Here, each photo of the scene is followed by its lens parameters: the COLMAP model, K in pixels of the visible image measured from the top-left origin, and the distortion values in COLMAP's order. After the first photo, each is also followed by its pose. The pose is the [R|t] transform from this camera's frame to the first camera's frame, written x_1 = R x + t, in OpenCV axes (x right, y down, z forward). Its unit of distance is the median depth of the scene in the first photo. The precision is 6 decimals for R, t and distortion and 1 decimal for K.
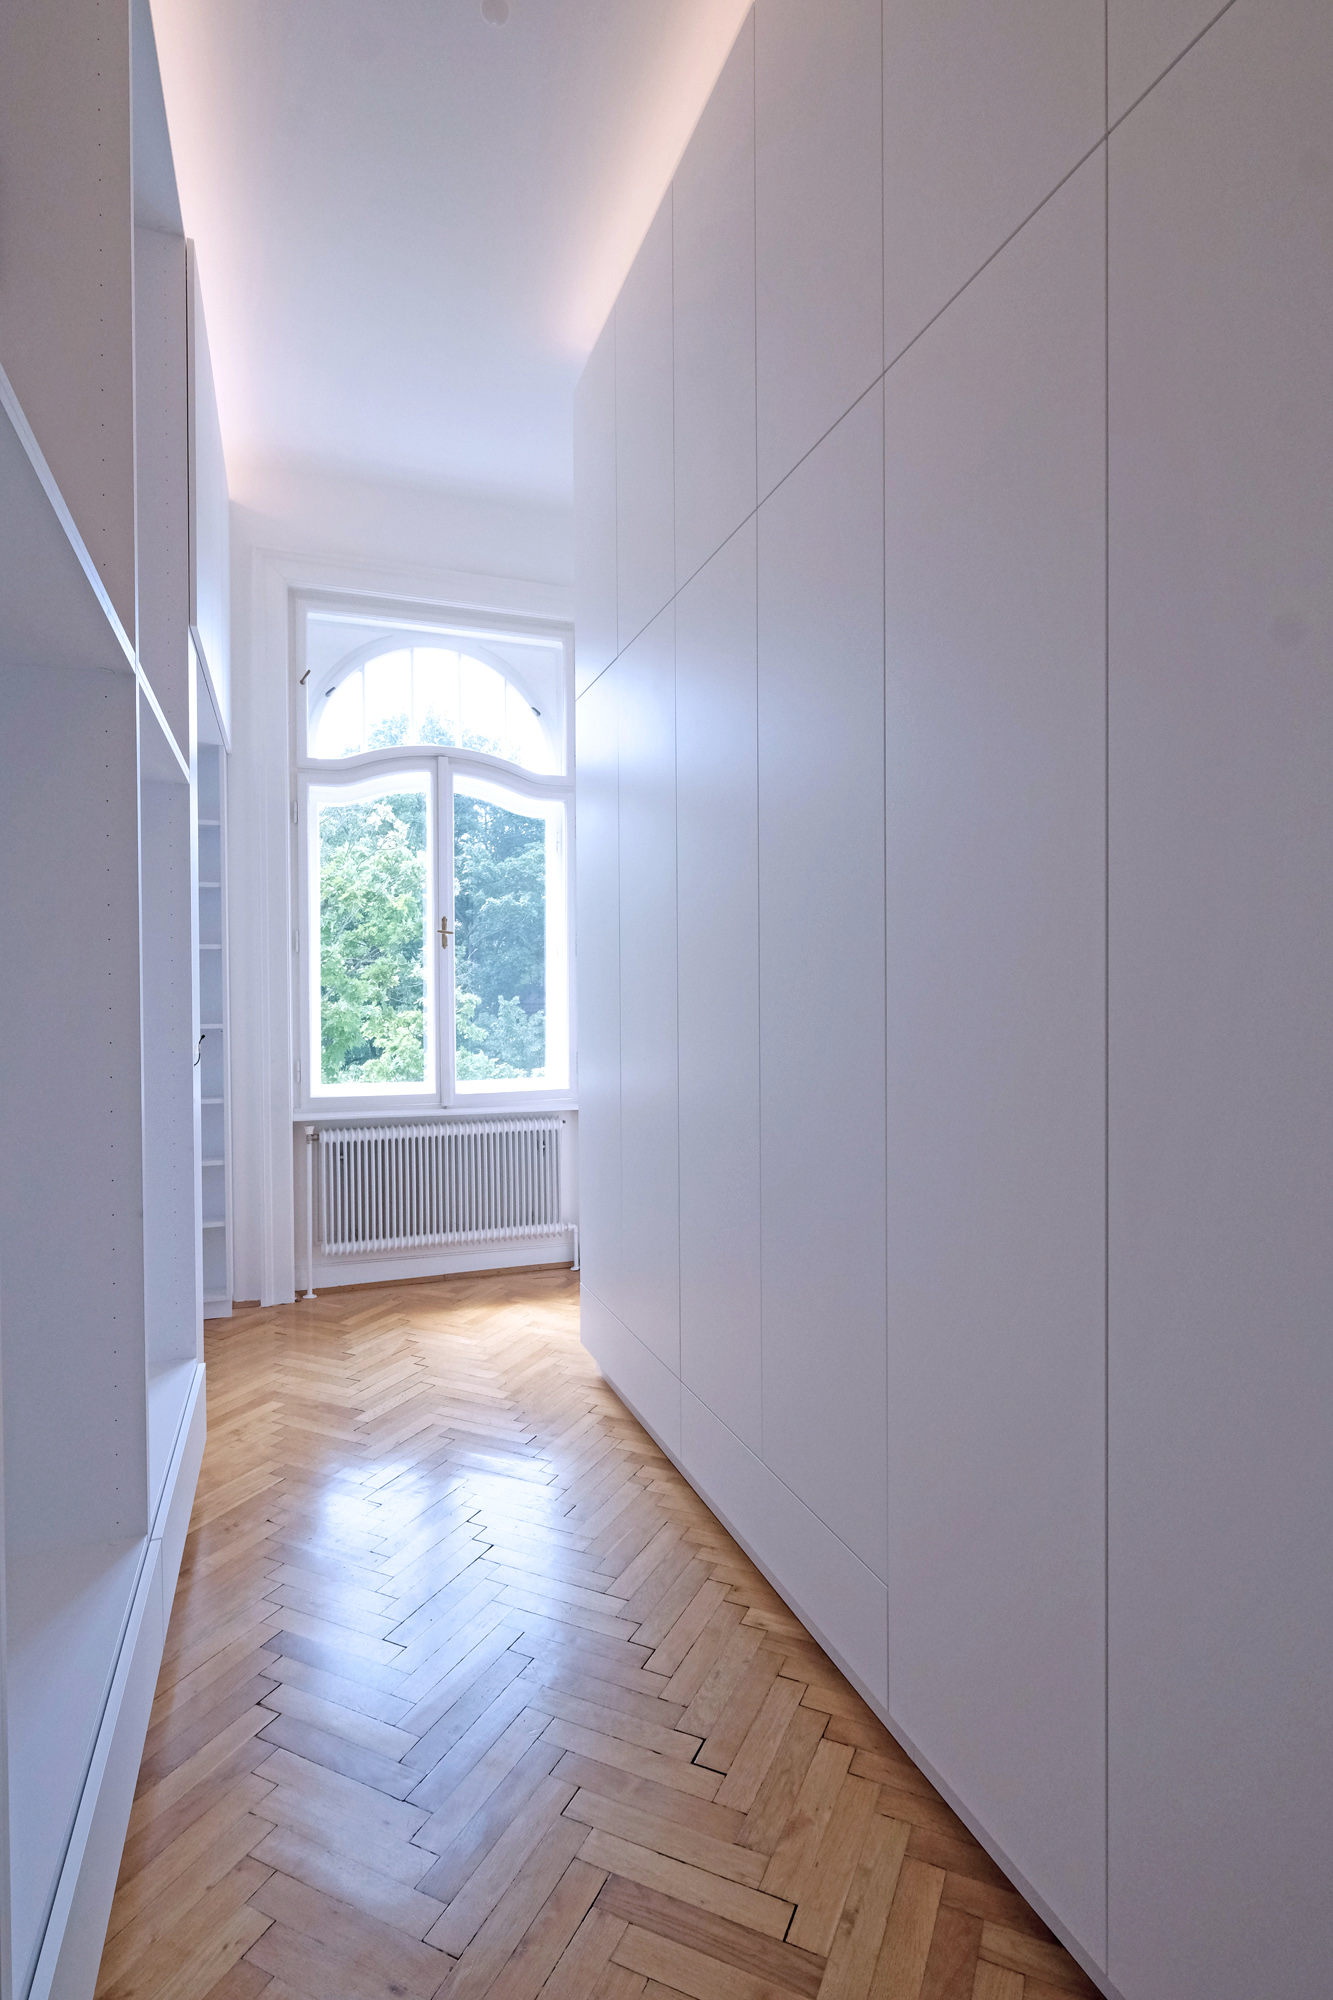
lens RADIAL K [[990.3, 0, 654.3], [0, 990.3, 1001.7], [0, 0, 1]] dist [0.004024, 0.000382]
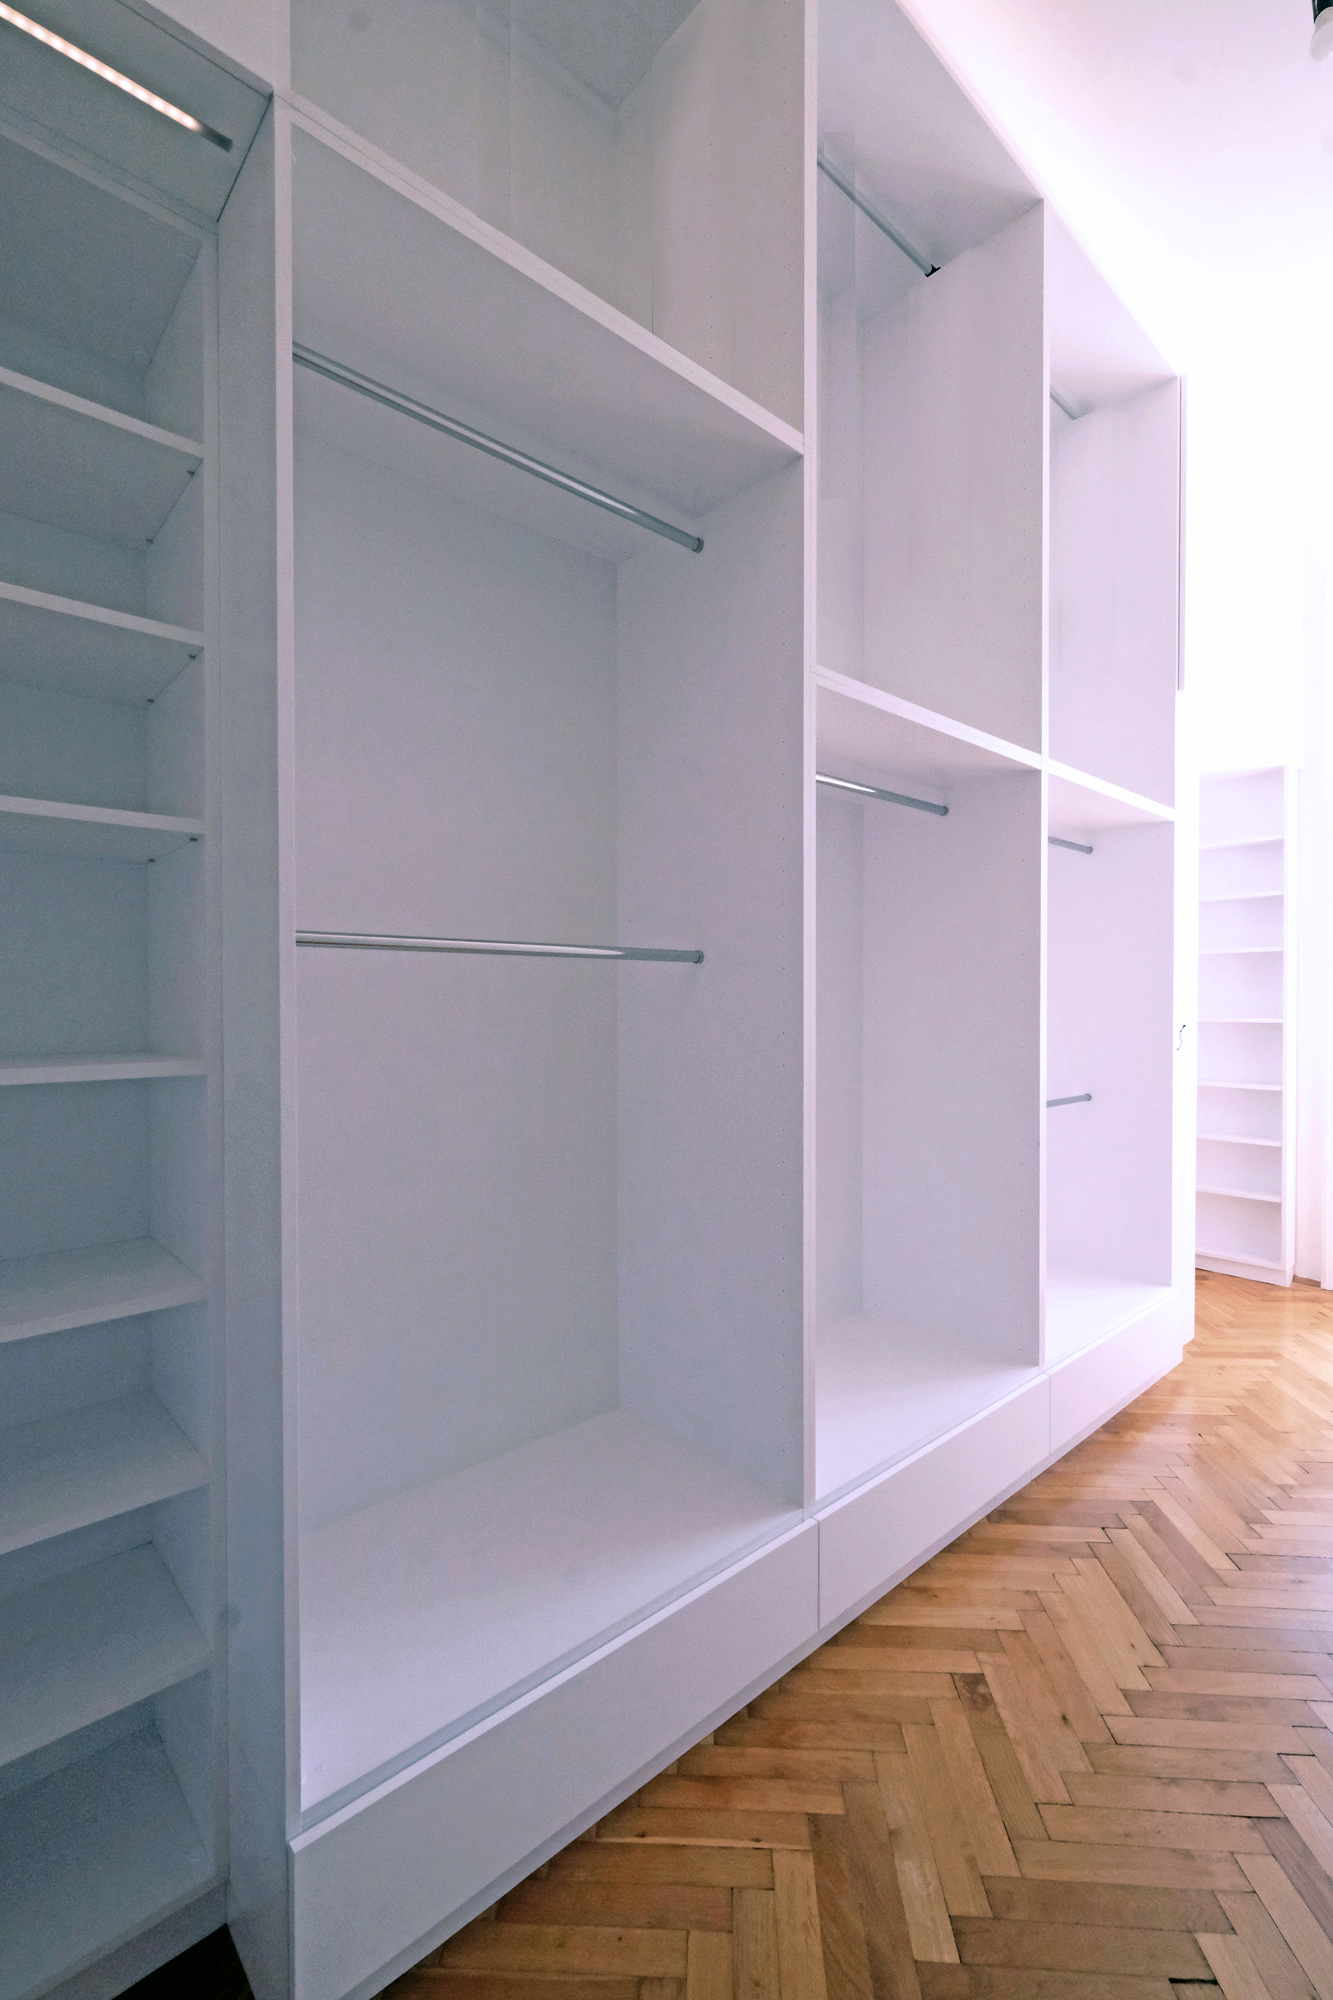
lens RADIAL K [[873.8, 0, 669.9], [0, 873.8, 1000.0], [0, 0, 1]] dist [0.000269, 0.000664]
pose [[0.364963, -0.003071, -0.931017, 0.367879], [0.001816, 0.999995, -0.002587, 0.007423], [0.931020, -0.000747, 0.364966, 0.034309]]
